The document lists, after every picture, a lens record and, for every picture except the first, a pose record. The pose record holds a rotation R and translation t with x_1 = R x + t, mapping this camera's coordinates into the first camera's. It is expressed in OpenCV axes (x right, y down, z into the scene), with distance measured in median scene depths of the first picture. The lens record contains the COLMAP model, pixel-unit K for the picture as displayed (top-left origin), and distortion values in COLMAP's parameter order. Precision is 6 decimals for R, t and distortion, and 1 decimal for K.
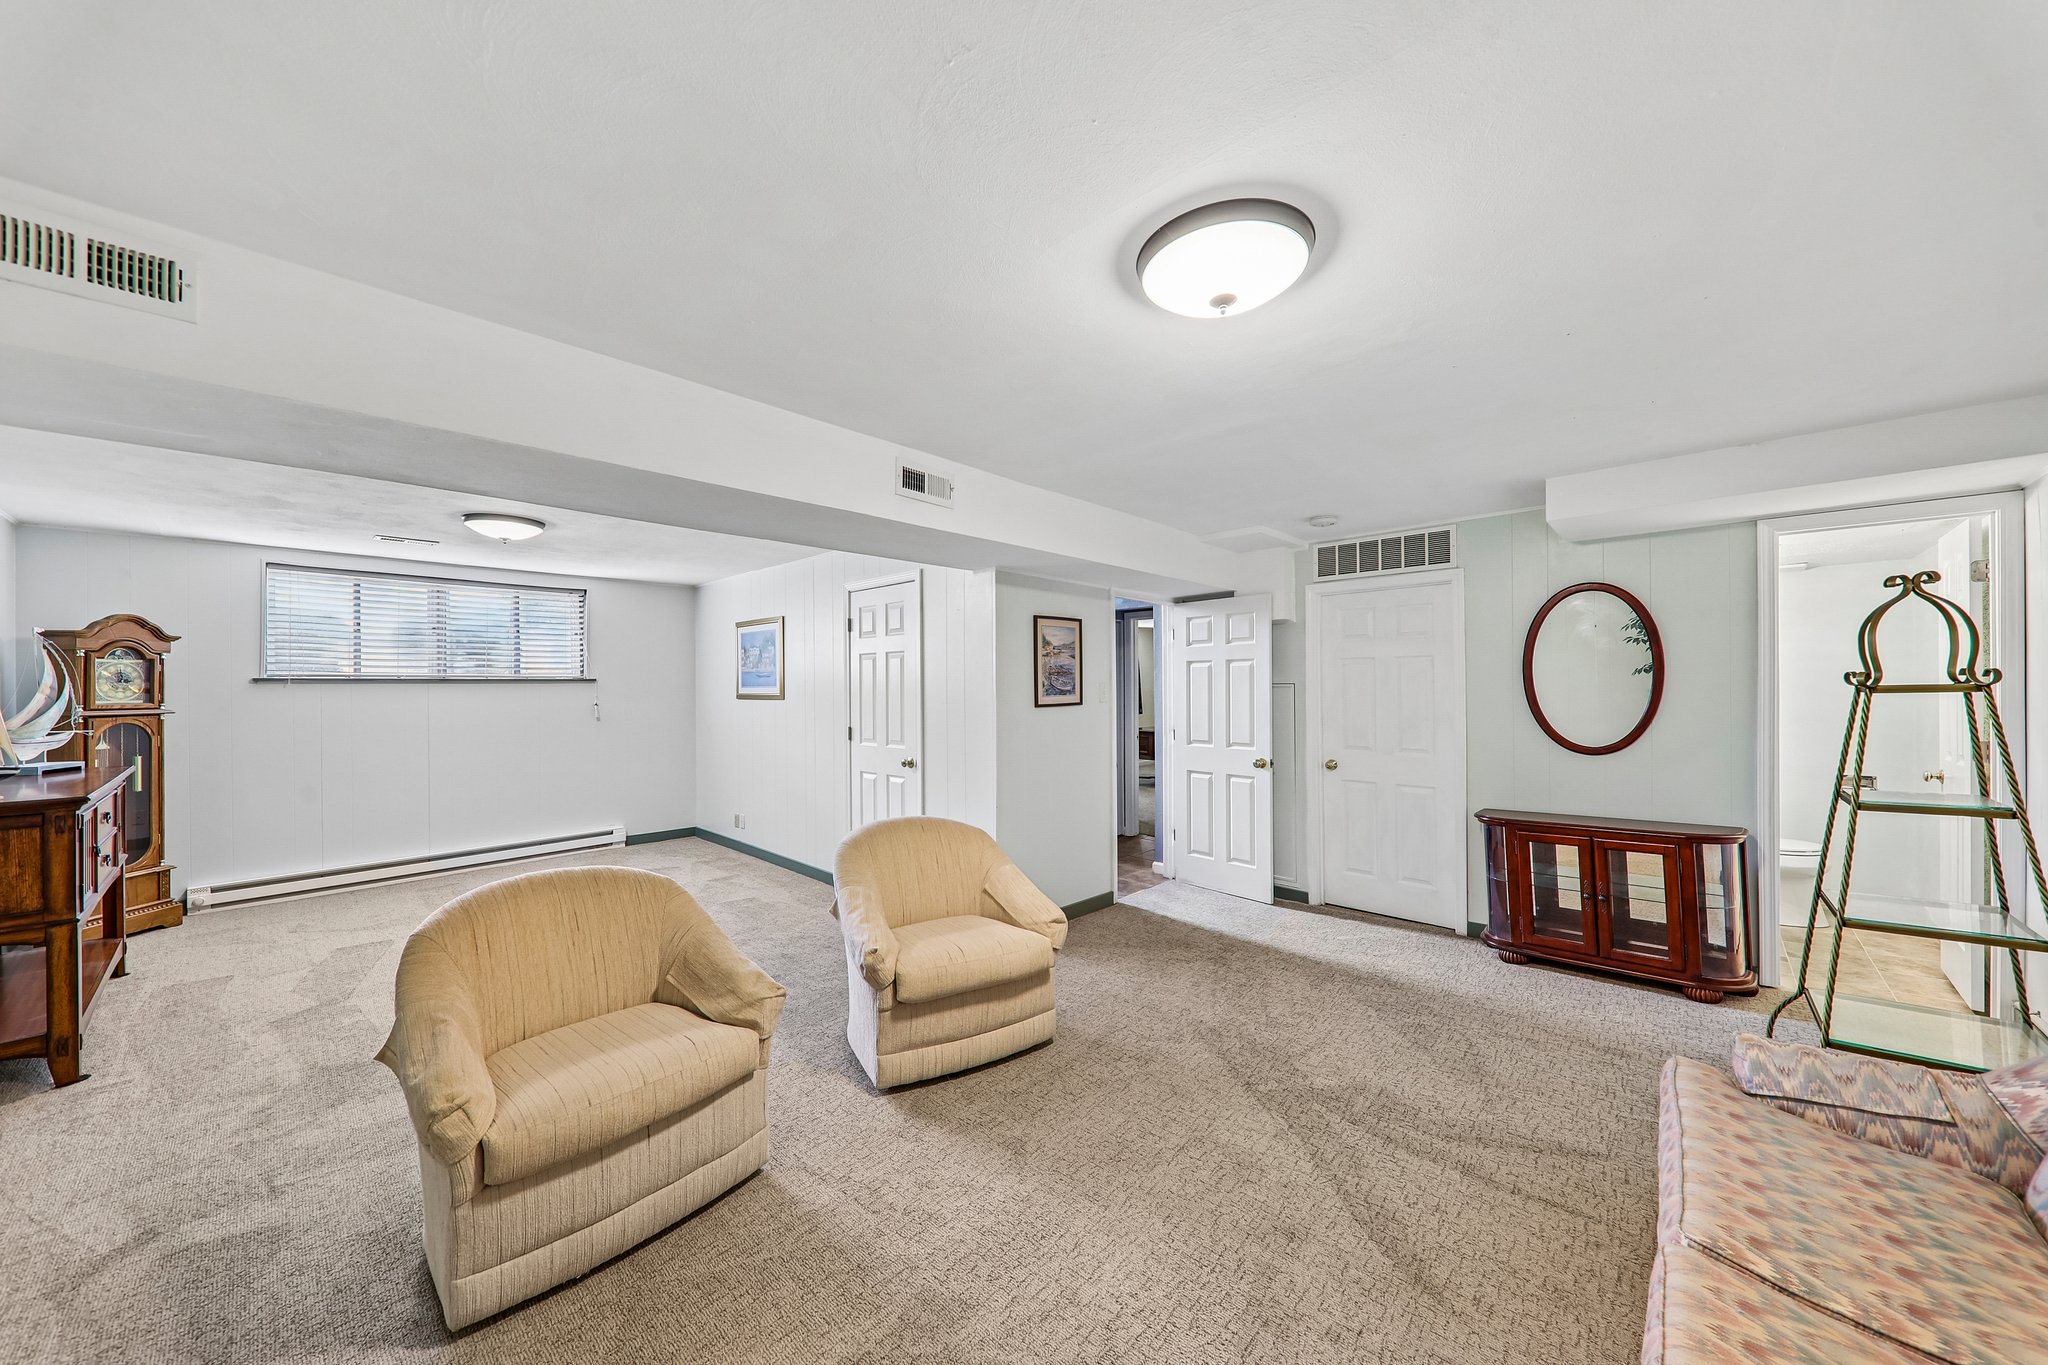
lens RADIAL K [[704.4, 0, 1017.6], [0, 704.4, 686.2], [0, 0, 1]] dist [0.010860, -0.007781]
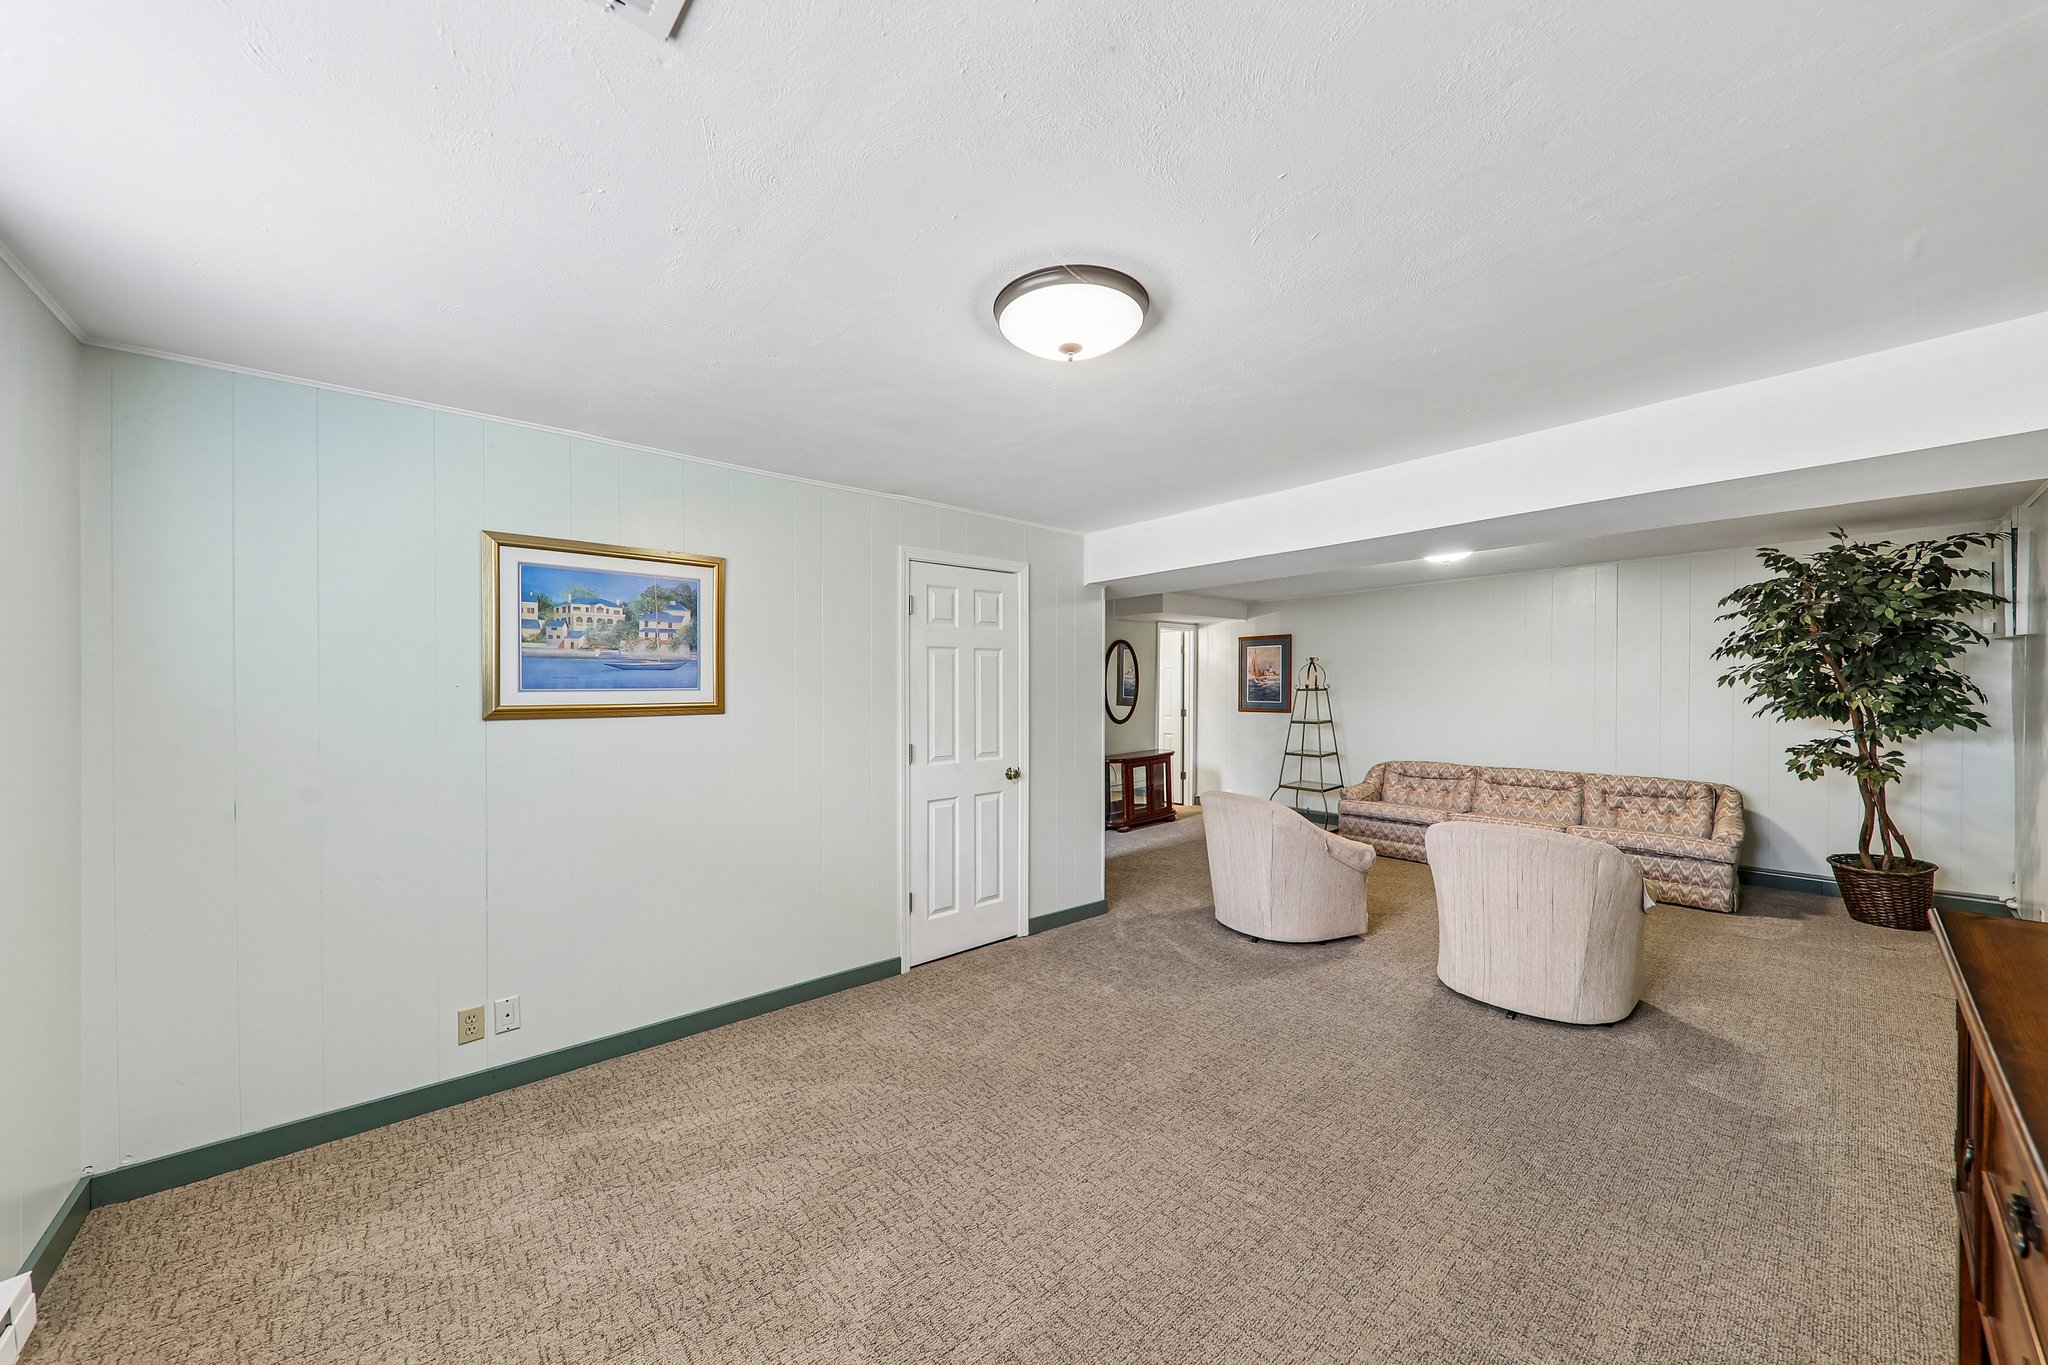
lens RADIAL K [[704.4, 0, 1017.6], [0, 704.4, 686.2], [0, 0, 1]] dist [0.010860, -0.007781]
pose [[0.116981, 0.005576, 0.993118, -0.956772], [-0.000306, 0.999984, -0.005579, 0.001423], [-0.993134, 0.000349, 0.116981, 0.810144]]
